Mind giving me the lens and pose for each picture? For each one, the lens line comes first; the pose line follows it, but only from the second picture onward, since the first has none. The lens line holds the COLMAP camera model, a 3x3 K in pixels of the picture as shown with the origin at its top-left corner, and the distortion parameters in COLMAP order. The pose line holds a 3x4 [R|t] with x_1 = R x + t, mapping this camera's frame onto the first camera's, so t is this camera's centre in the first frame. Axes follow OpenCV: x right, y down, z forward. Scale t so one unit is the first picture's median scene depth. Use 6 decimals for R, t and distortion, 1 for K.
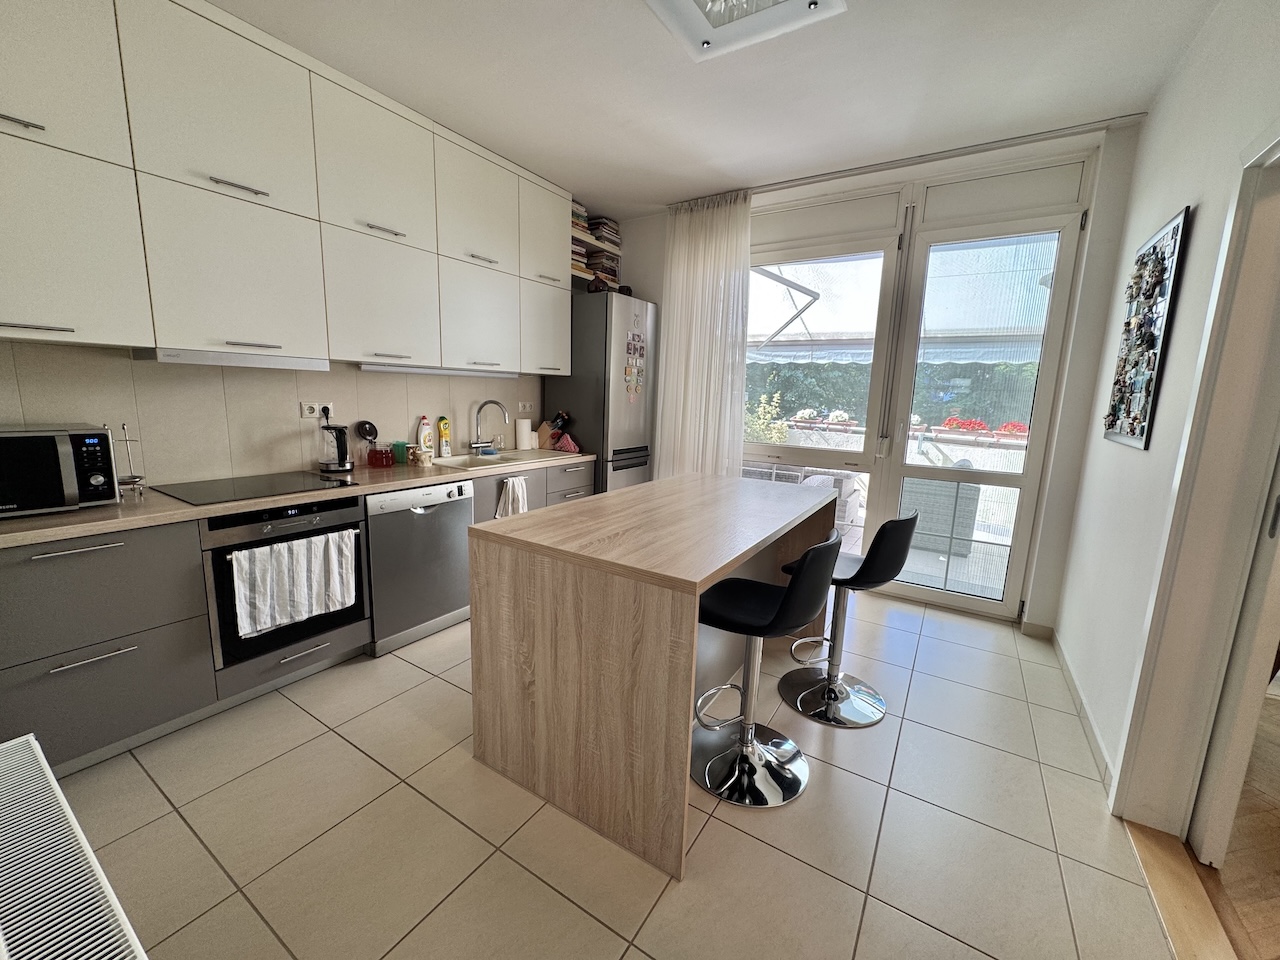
lens RADIAL K [[512.4, 0, 639.2], [0, 512.4, 477.0], [0, 0, 1]] dist [0.001458, 0.000848]
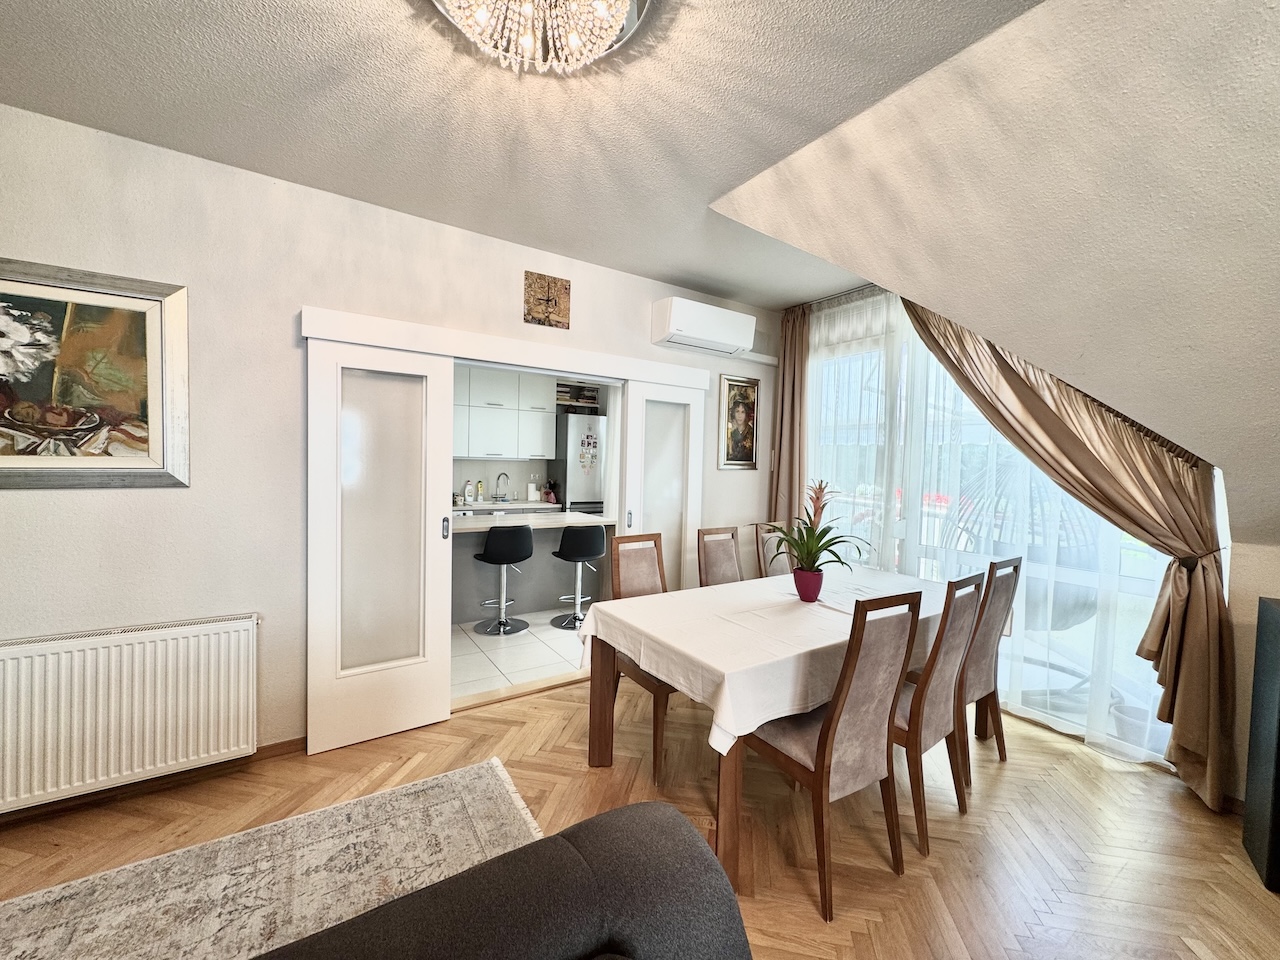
lens RADIAL K [[512.4, 0, 636.5], [0, 512.4, 477.1], [0, 0, 1]] dist [0.001458, 0.000848]
pose [[0.911635, 0.007207, -0.410938, 0.951126], [-0.067141, 0.989026, -0.131602, 0.084480], [0.405480, 0.147563, 0.902115, -0.518416]]
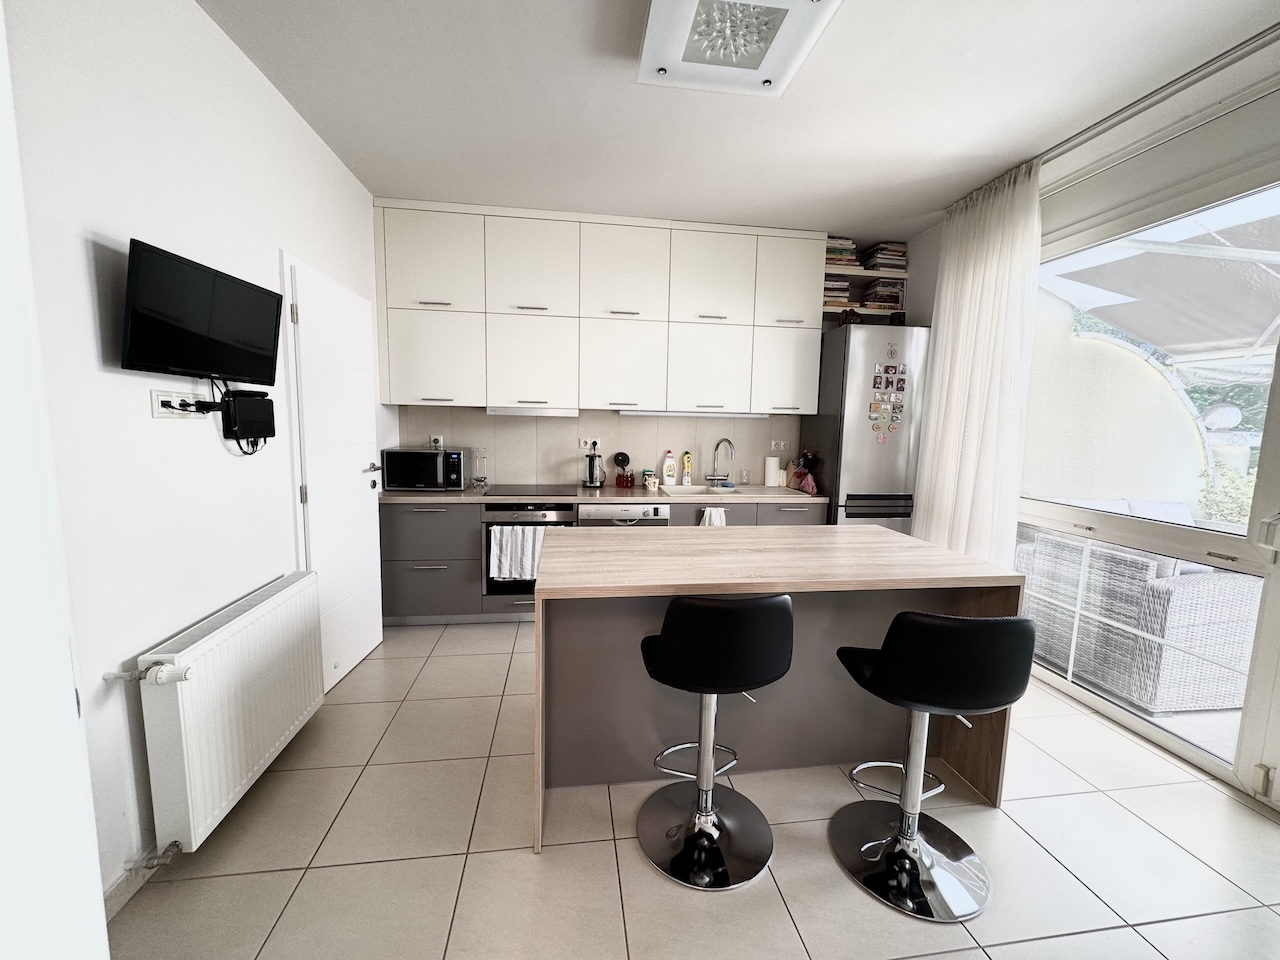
lens RADIAL K [[512.4, 0, 638.2], [0, 512.4, 476.5], [0, 0, 1]] dist [0.001458, 0.000848]
pose [[0.652531, 0.066345, -0.754852, 0.437058], [-0.124917, 0.991949, -0.020800, -0.021032], [0.747395, 0.107867, 0.655565, 0.139542]]
